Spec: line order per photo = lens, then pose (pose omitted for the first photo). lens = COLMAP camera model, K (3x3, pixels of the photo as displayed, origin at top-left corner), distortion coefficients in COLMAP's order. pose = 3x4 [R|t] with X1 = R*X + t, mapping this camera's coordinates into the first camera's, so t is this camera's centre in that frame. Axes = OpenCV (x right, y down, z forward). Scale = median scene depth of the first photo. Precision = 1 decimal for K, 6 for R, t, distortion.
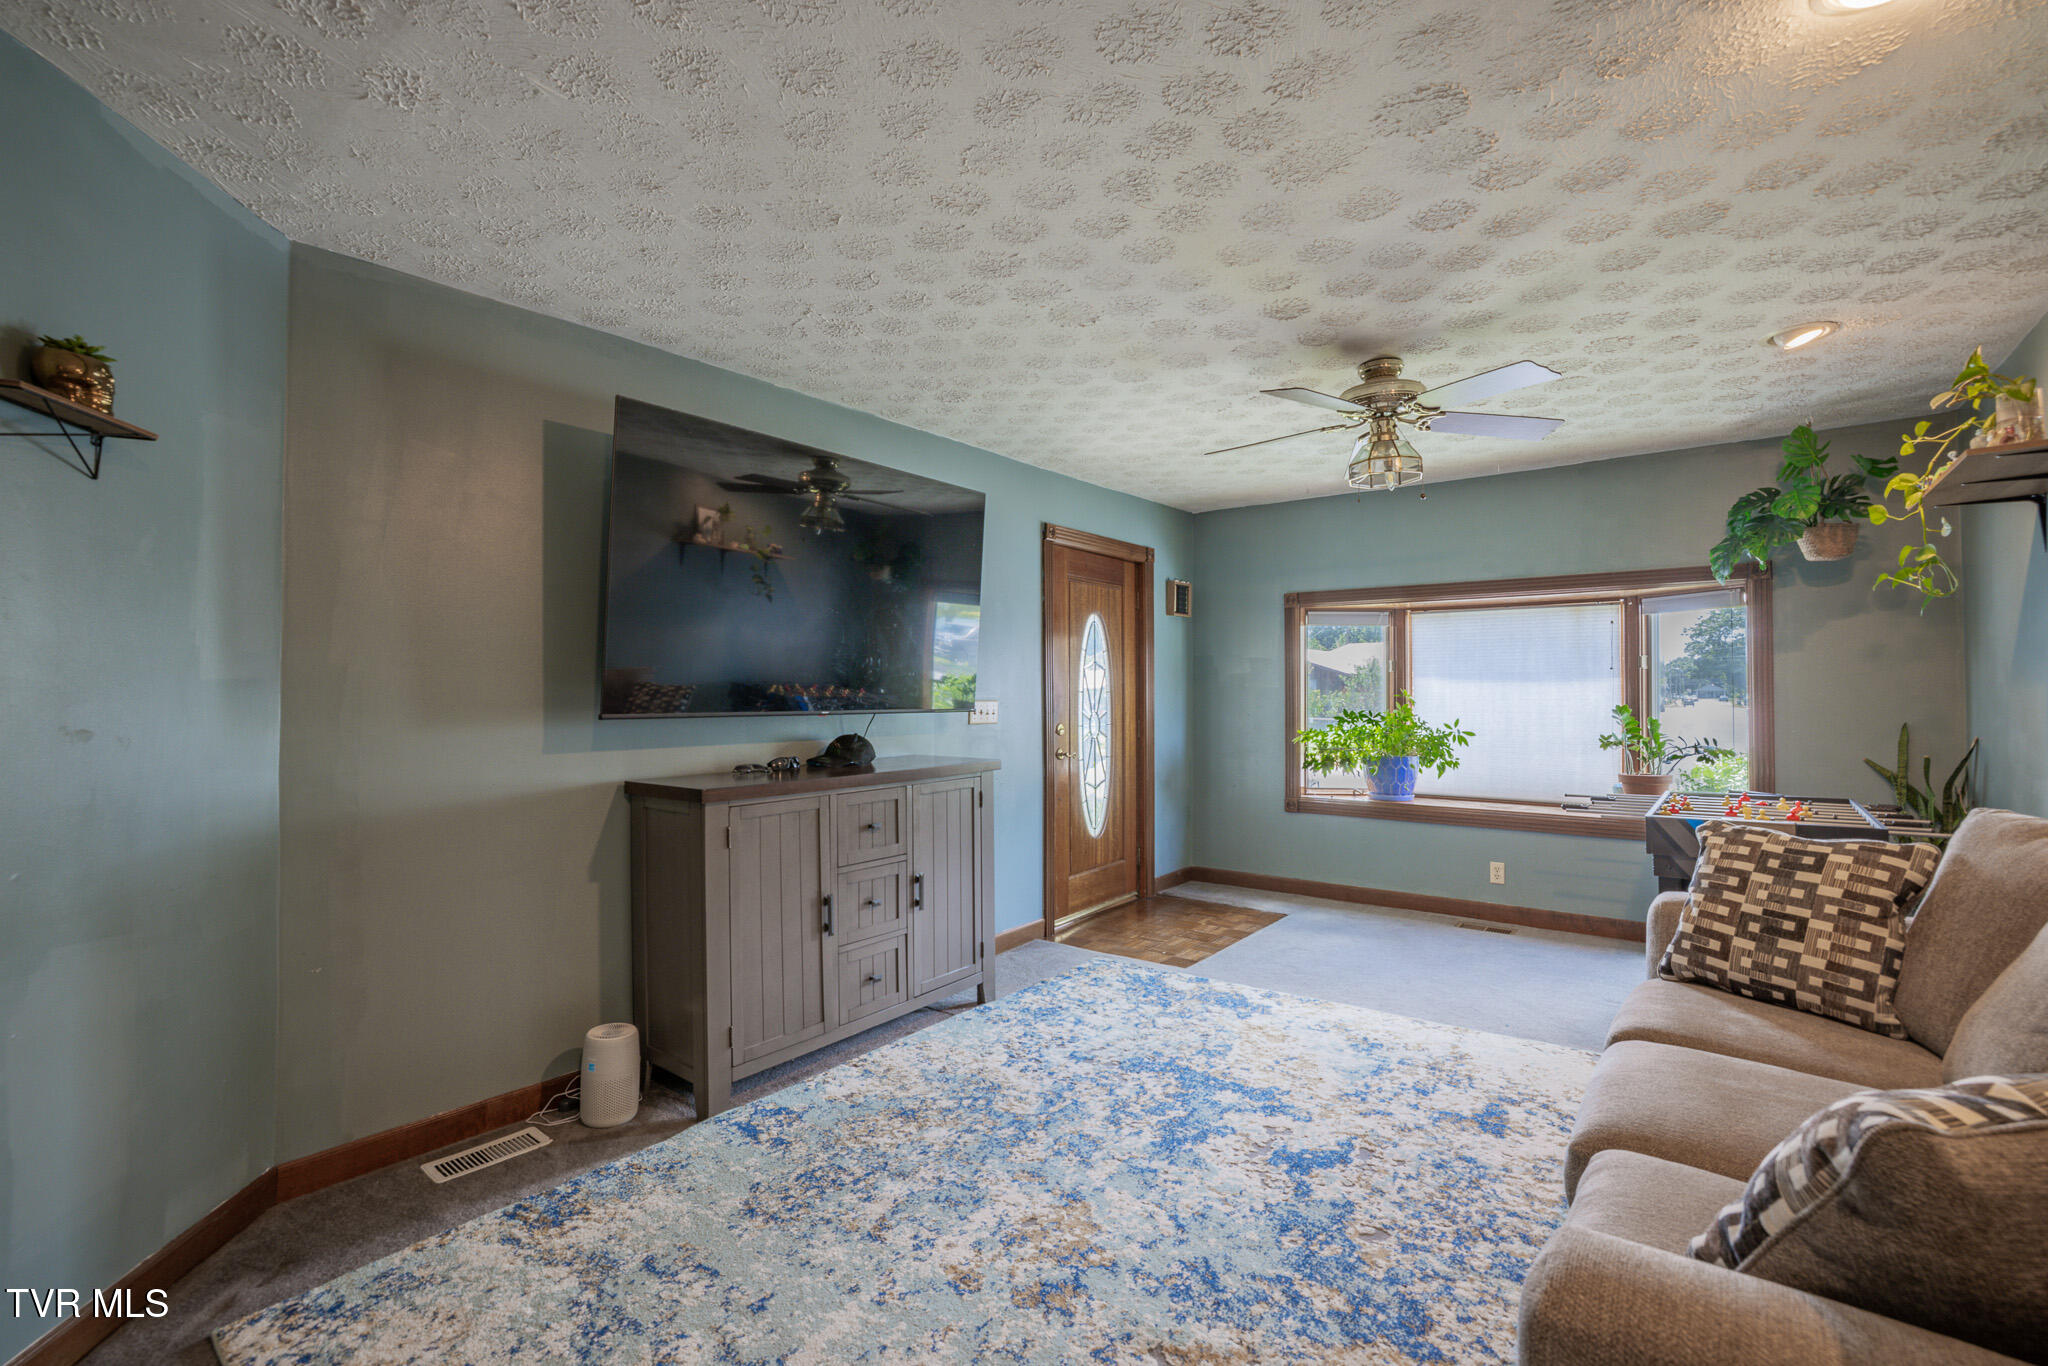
lens RADIAL K [[892.3, 0, 1024.0], [0, 892.3, 683.0], [0, 0, 1]] dist [-0.001406, 0.000337]
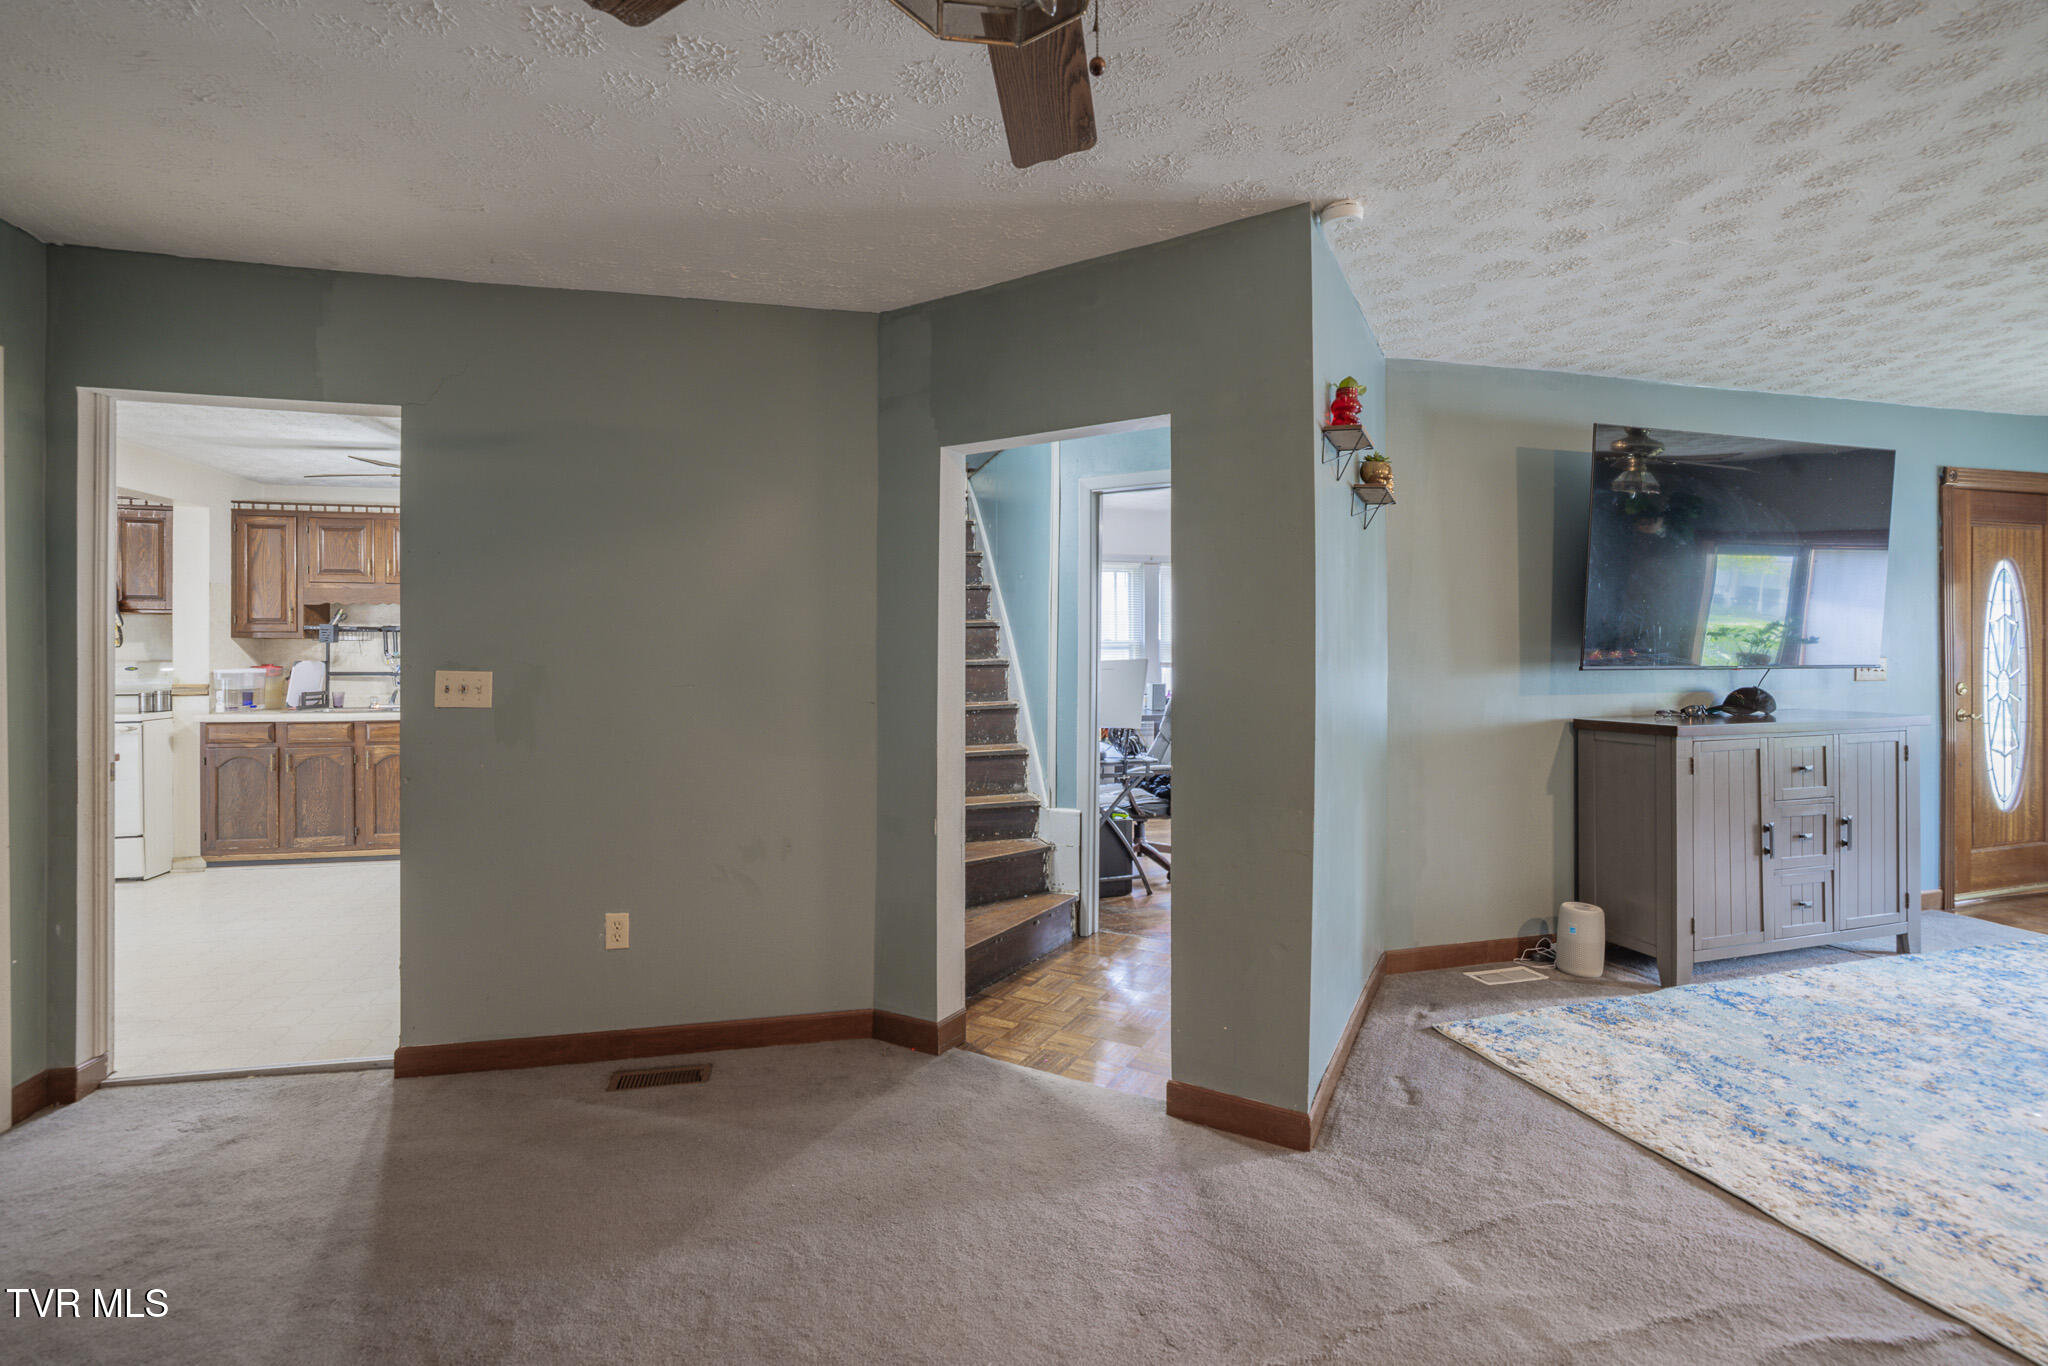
lens RADIAL K [[933.8, 0, 1025.5], [0, 933.8, 658.1], [0, 0, 1]] dist [-0.001415, 0.011271]
pose [[0.828199, 0.000053, -0.560434, -0.208911], [0.009121, 0.999866, 0.013574, -0.001815], [0.560359, -0.016353, 0.828088, -0.340263]]
